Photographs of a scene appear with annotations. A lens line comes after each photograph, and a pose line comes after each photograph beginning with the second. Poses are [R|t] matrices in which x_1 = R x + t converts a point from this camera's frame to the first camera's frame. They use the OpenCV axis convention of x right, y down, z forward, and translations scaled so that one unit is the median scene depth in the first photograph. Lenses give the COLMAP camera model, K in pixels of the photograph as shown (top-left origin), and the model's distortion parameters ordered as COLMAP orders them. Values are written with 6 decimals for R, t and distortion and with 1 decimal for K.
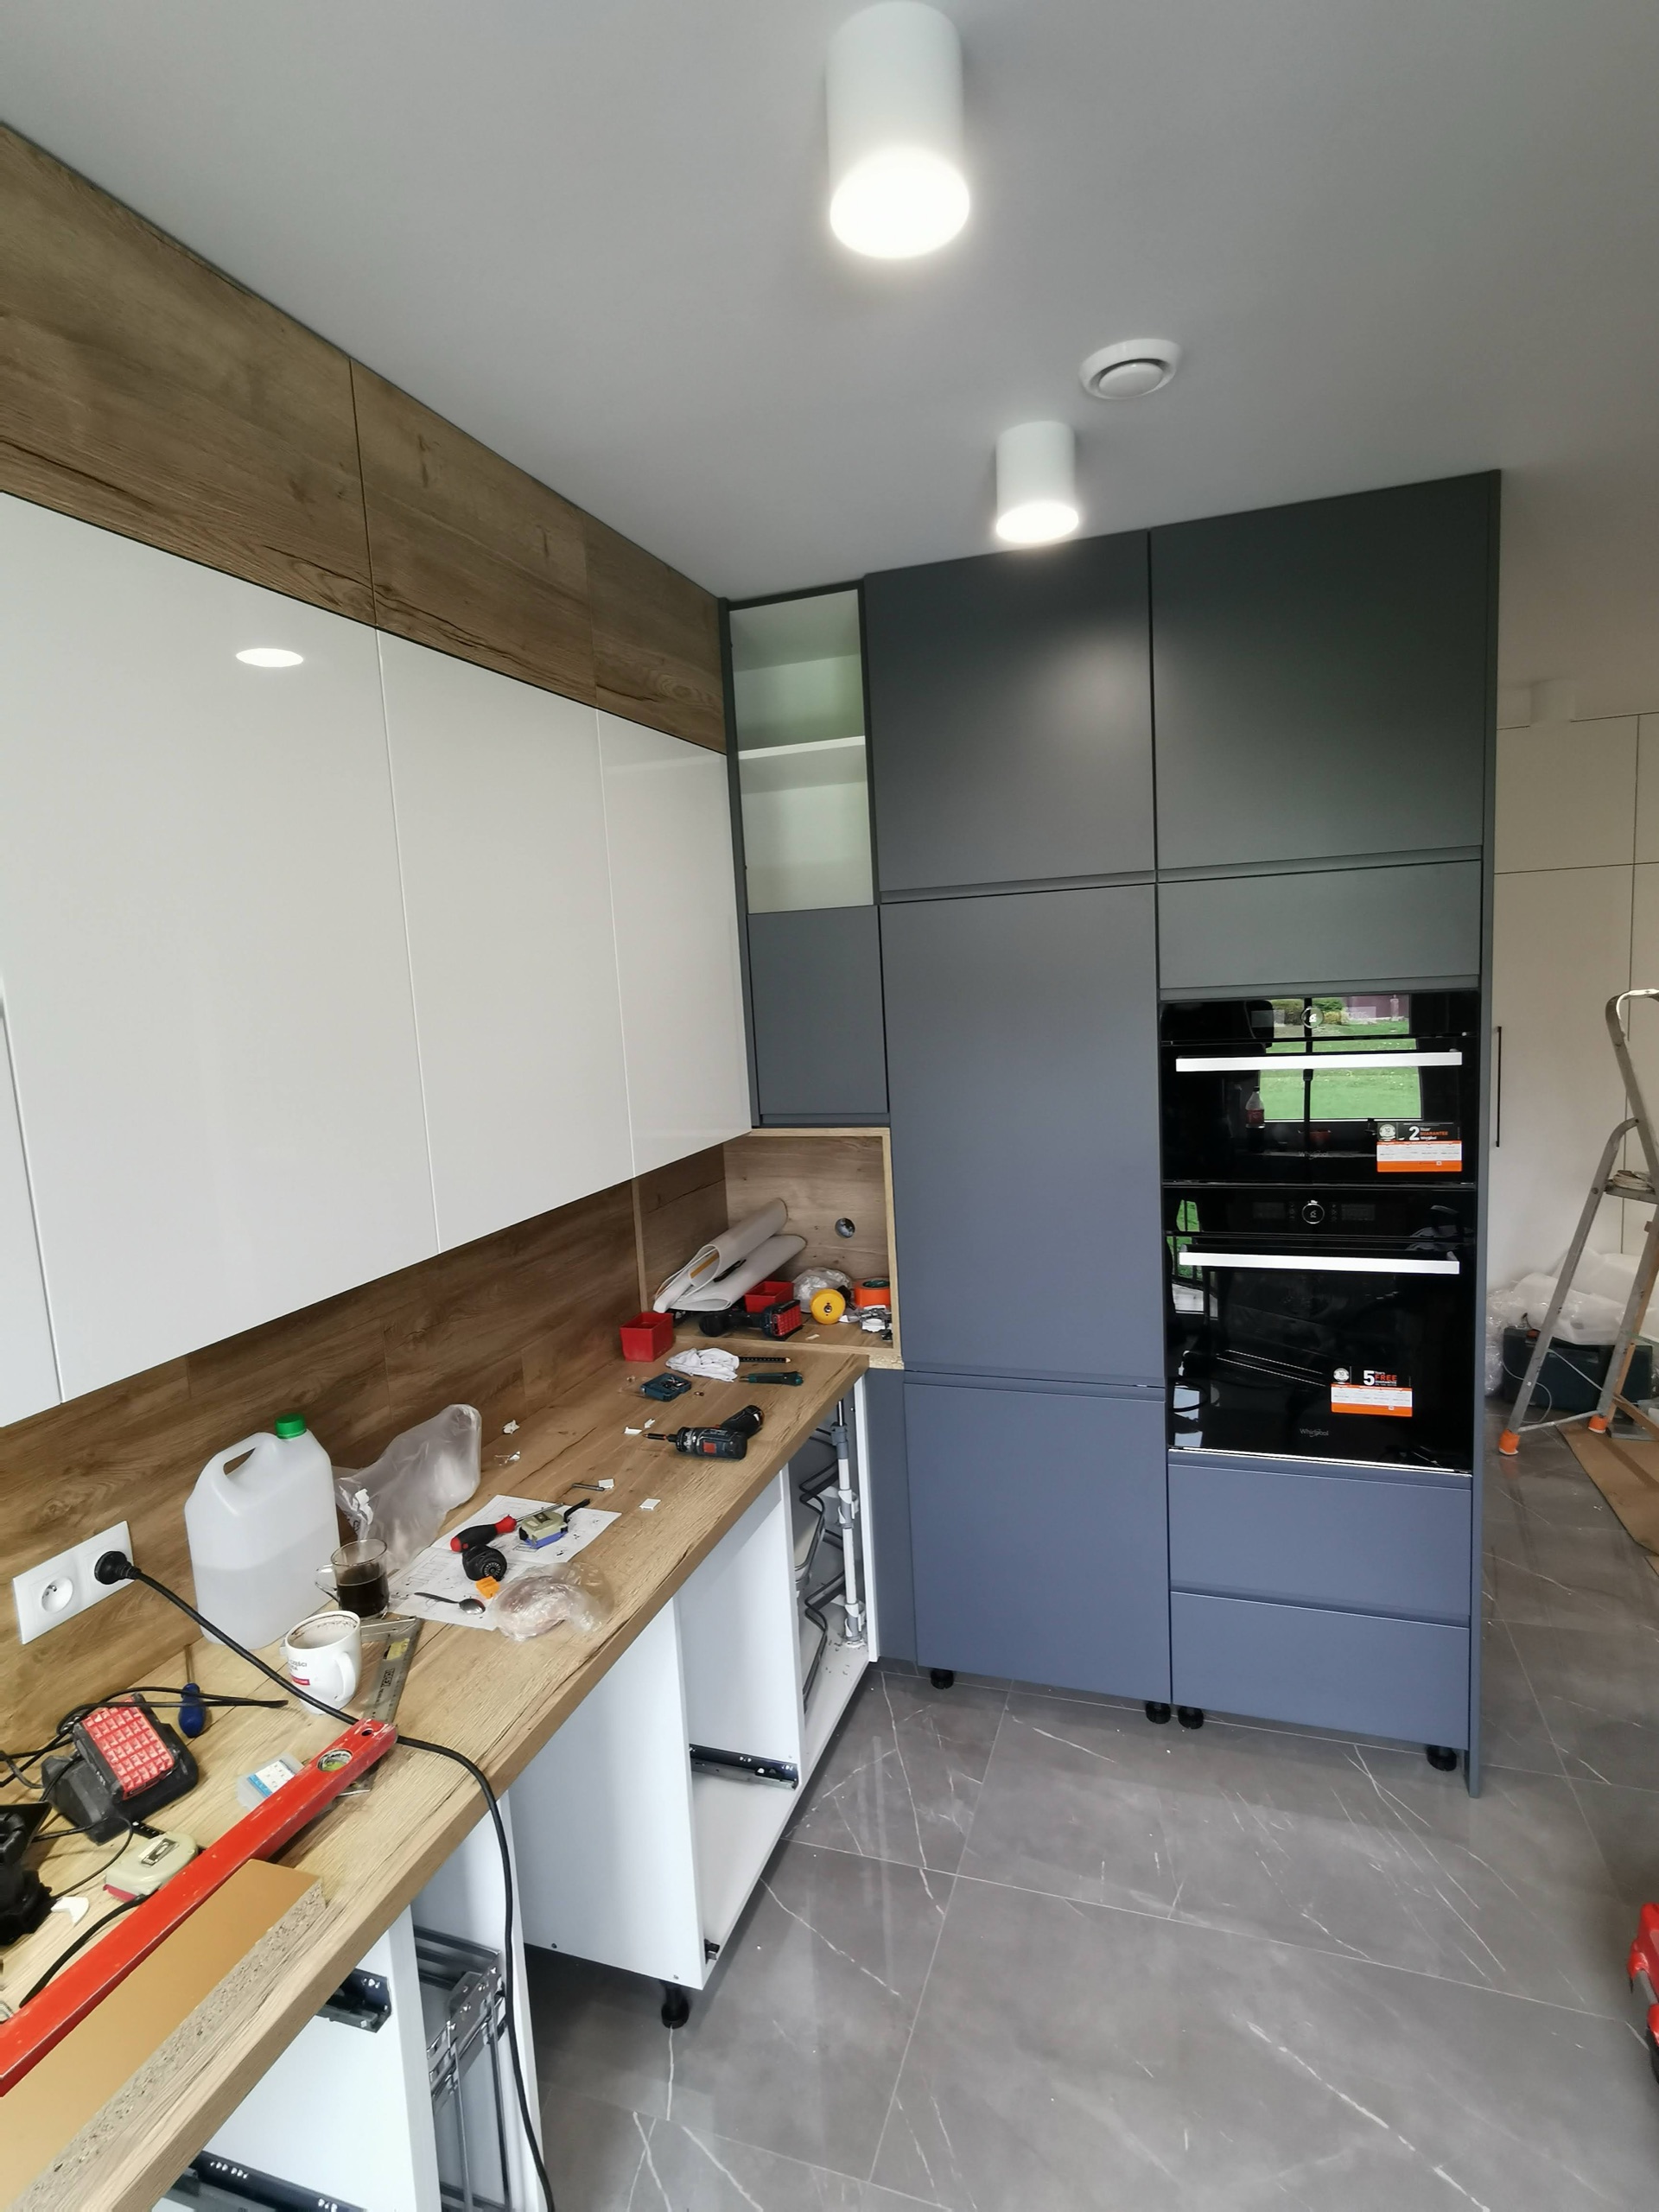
lens RADIAL K [[1152.9, 0, 835.8], [0, 1152.9, 1110.5], [0, 0, 1]] dist [-0.003935, 0.009003]
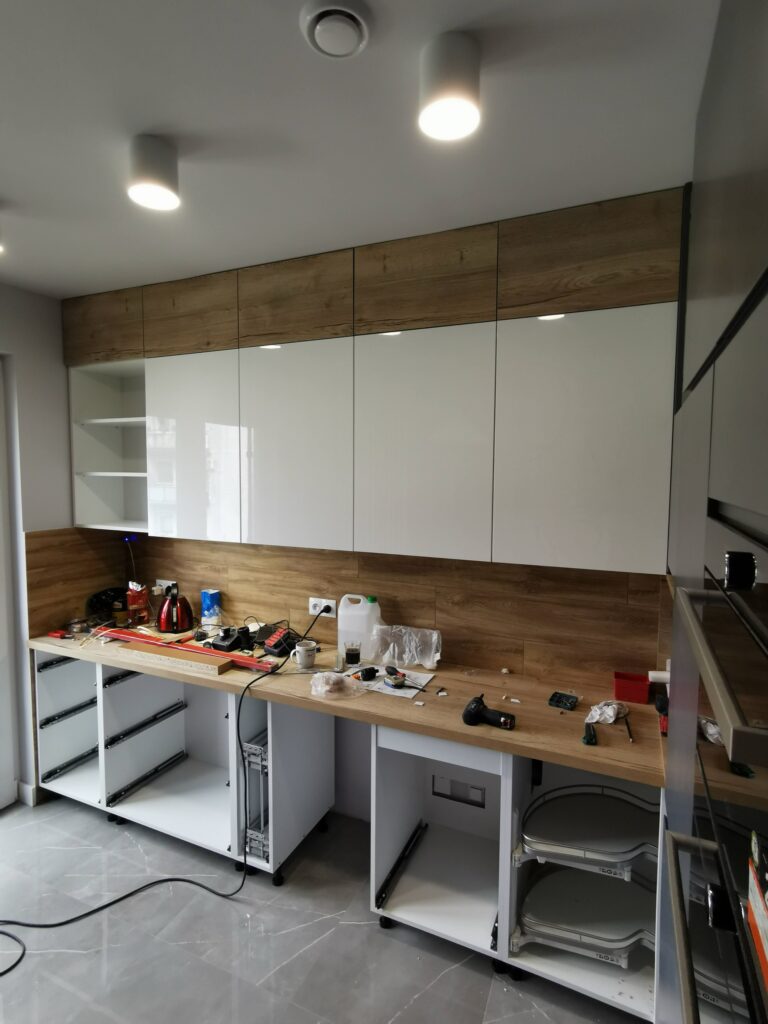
lens RADIAL K [[539.7, 0, 385.1], [0, 539.7, 509.3], [0, 0, 1]] dist [-0.008964, 0.013606]
pose [[-0.092288, 0.126868, -0.987617, 0.751307], [-0.128361, 0.982058, 0.138149, -0.135145], [0.987424, 0.139521, -0.074347, 0.919703]]
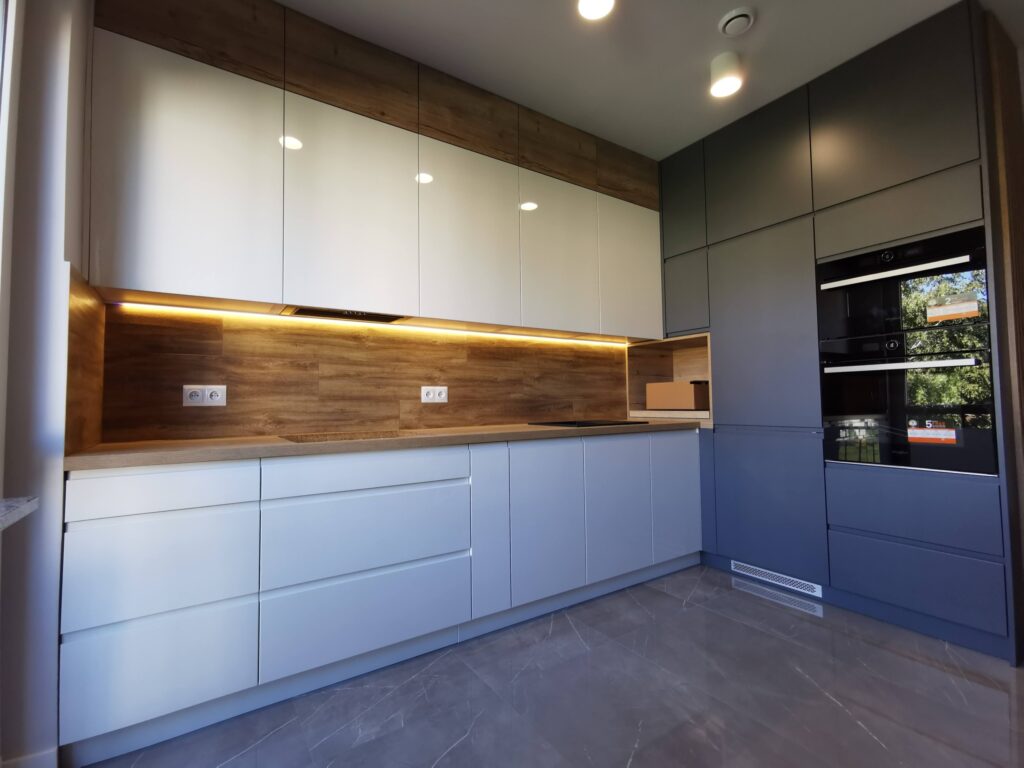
lens RADIAL K [[468.4, 0, 511.2], [0, 468.4, 381.4], [0, 0, 1]] dist [-0.005498, 0.010153]
pose [[0.793322, 0.016964, -0.608566, 0.426106], [-0.107439, 0.987824, -0.112520, 0.370393], [0.599247, 0.154648, 0.785485, -0.126377]]
